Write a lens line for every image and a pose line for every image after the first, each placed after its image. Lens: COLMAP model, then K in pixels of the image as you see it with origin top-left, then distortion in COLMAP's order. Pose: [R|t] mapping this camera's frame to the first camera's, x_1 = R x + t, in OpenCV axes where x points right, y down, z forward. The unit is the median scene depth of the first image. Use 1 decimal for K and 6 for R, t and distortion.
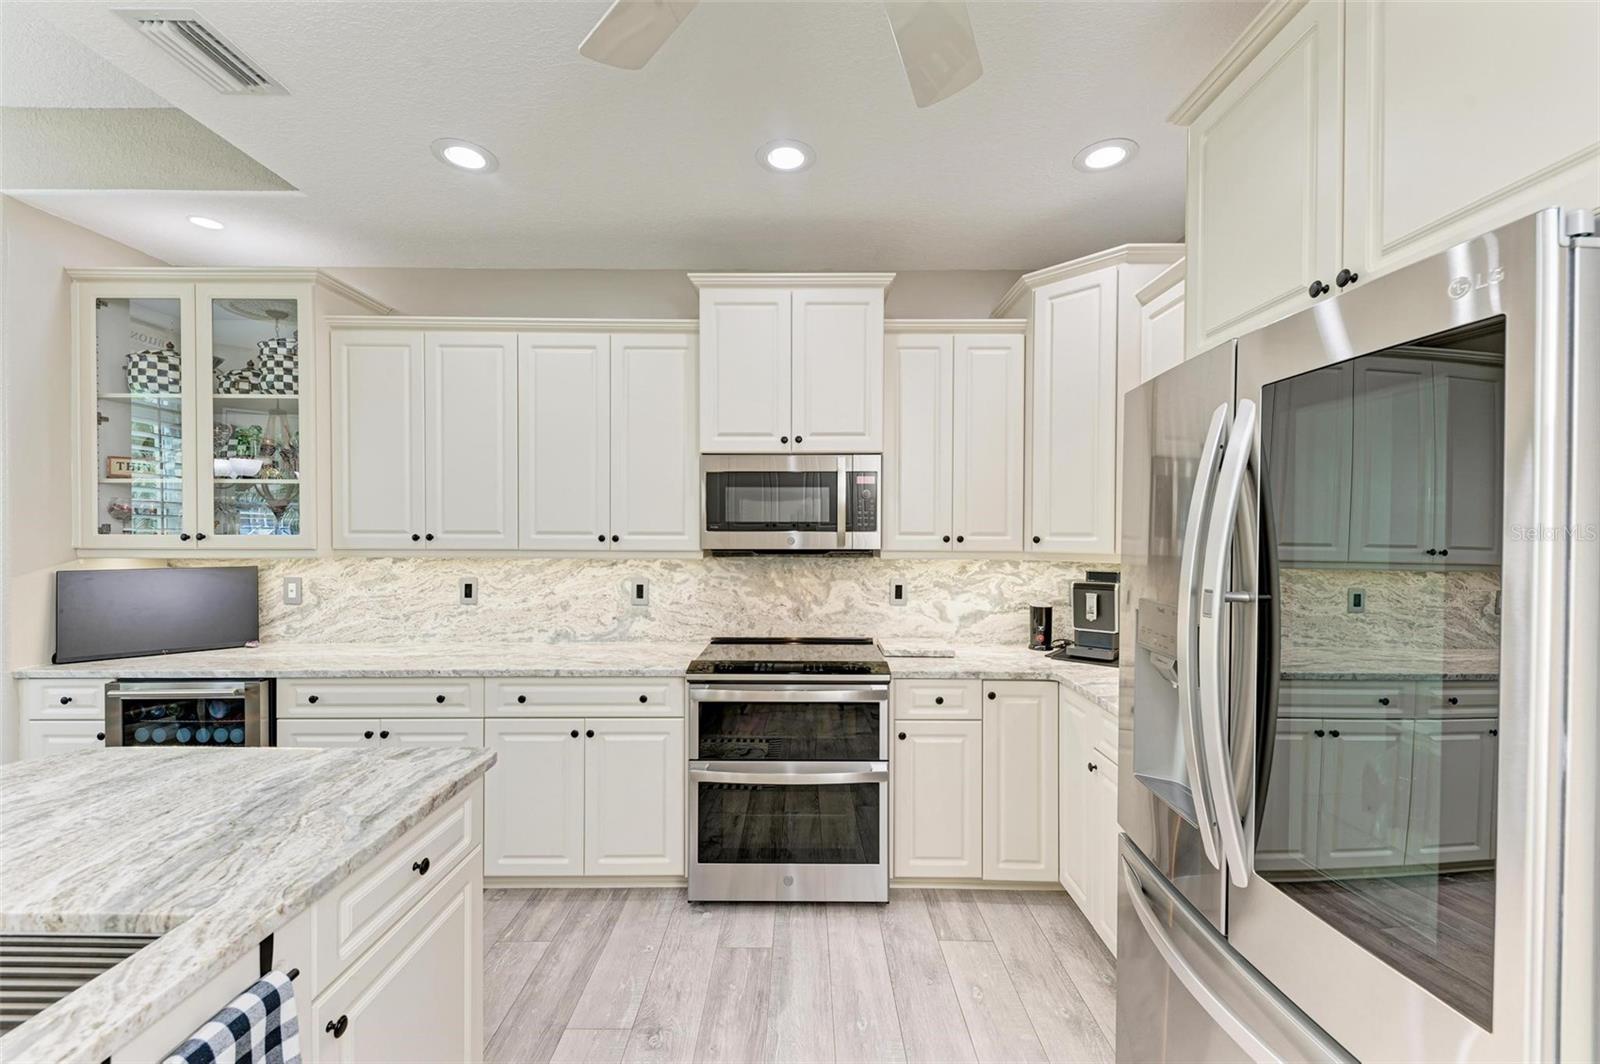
lens RADIAL K [[638.2, 0, 809.7], [0, 638.2, 538.0], [0, 0, 1]] dist [0.006621, -0.004736]
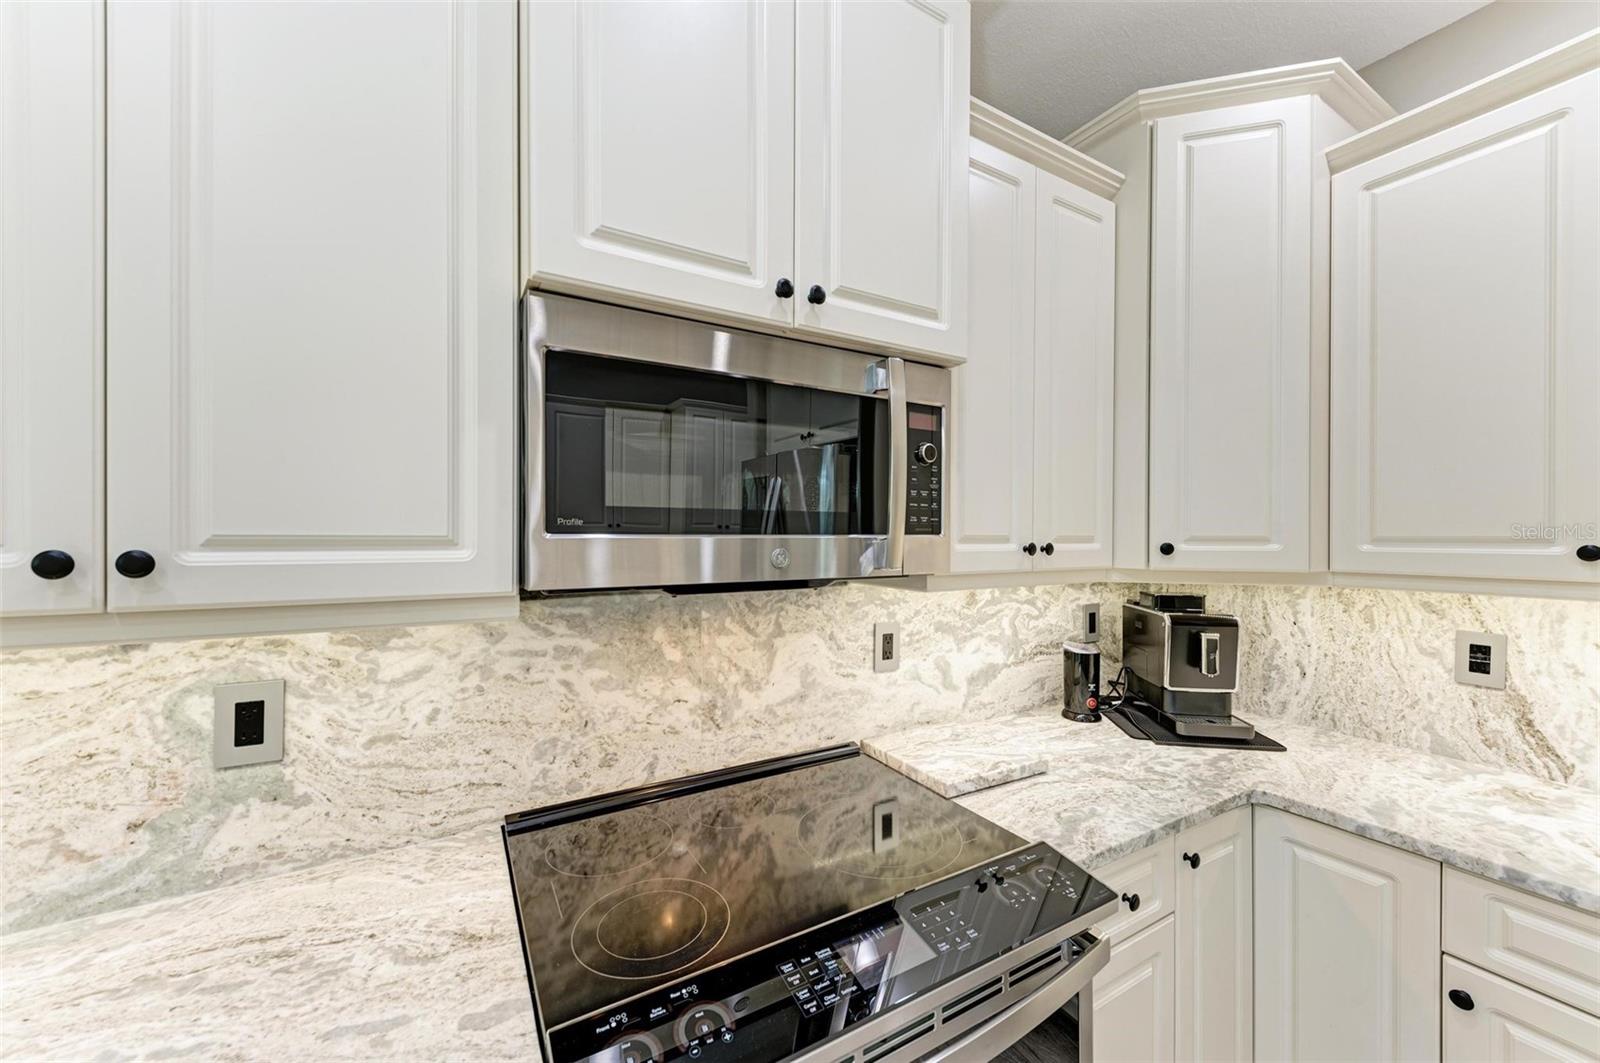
lens RADIAL K [[602.9, 0, 811.1], [0, 602.9, 539.4], [0, 0, 1]] dist [0.007661, -0.001047]
pose [[0.864062, -0.003843, 0.503371, -0.197609], [0.005024, 0.999987, -0.000990, -0.007044], [-0.503360, 0.003384, 0.864070, 0.669834]]
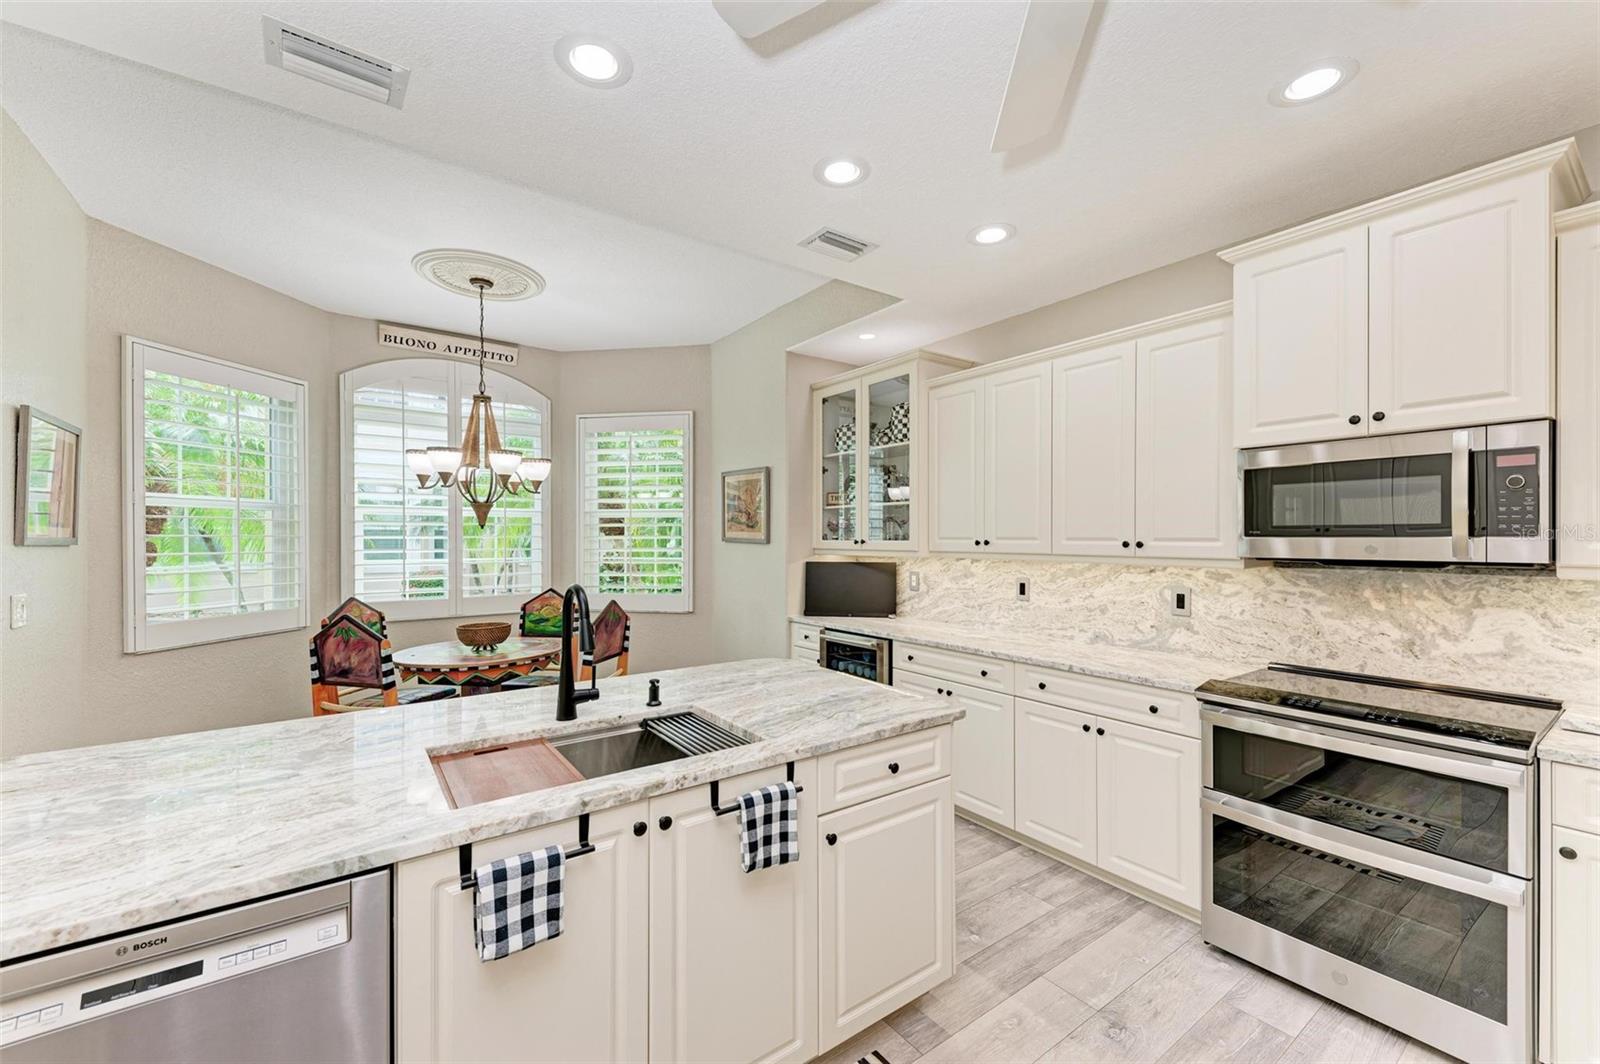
lens RADIAL K [[638.2, 0, 794.4], [0, 638.2, 540.0], [0, 0, 1]] dist [0.006621, -0.004736]
pose [[0.570926, 0.000107, -0.821001, 0.206104], [-0.004871, 0.999983, -0.003257, -0.000827], [0.820987, 0.005859, 0.570917, -0.009372]]
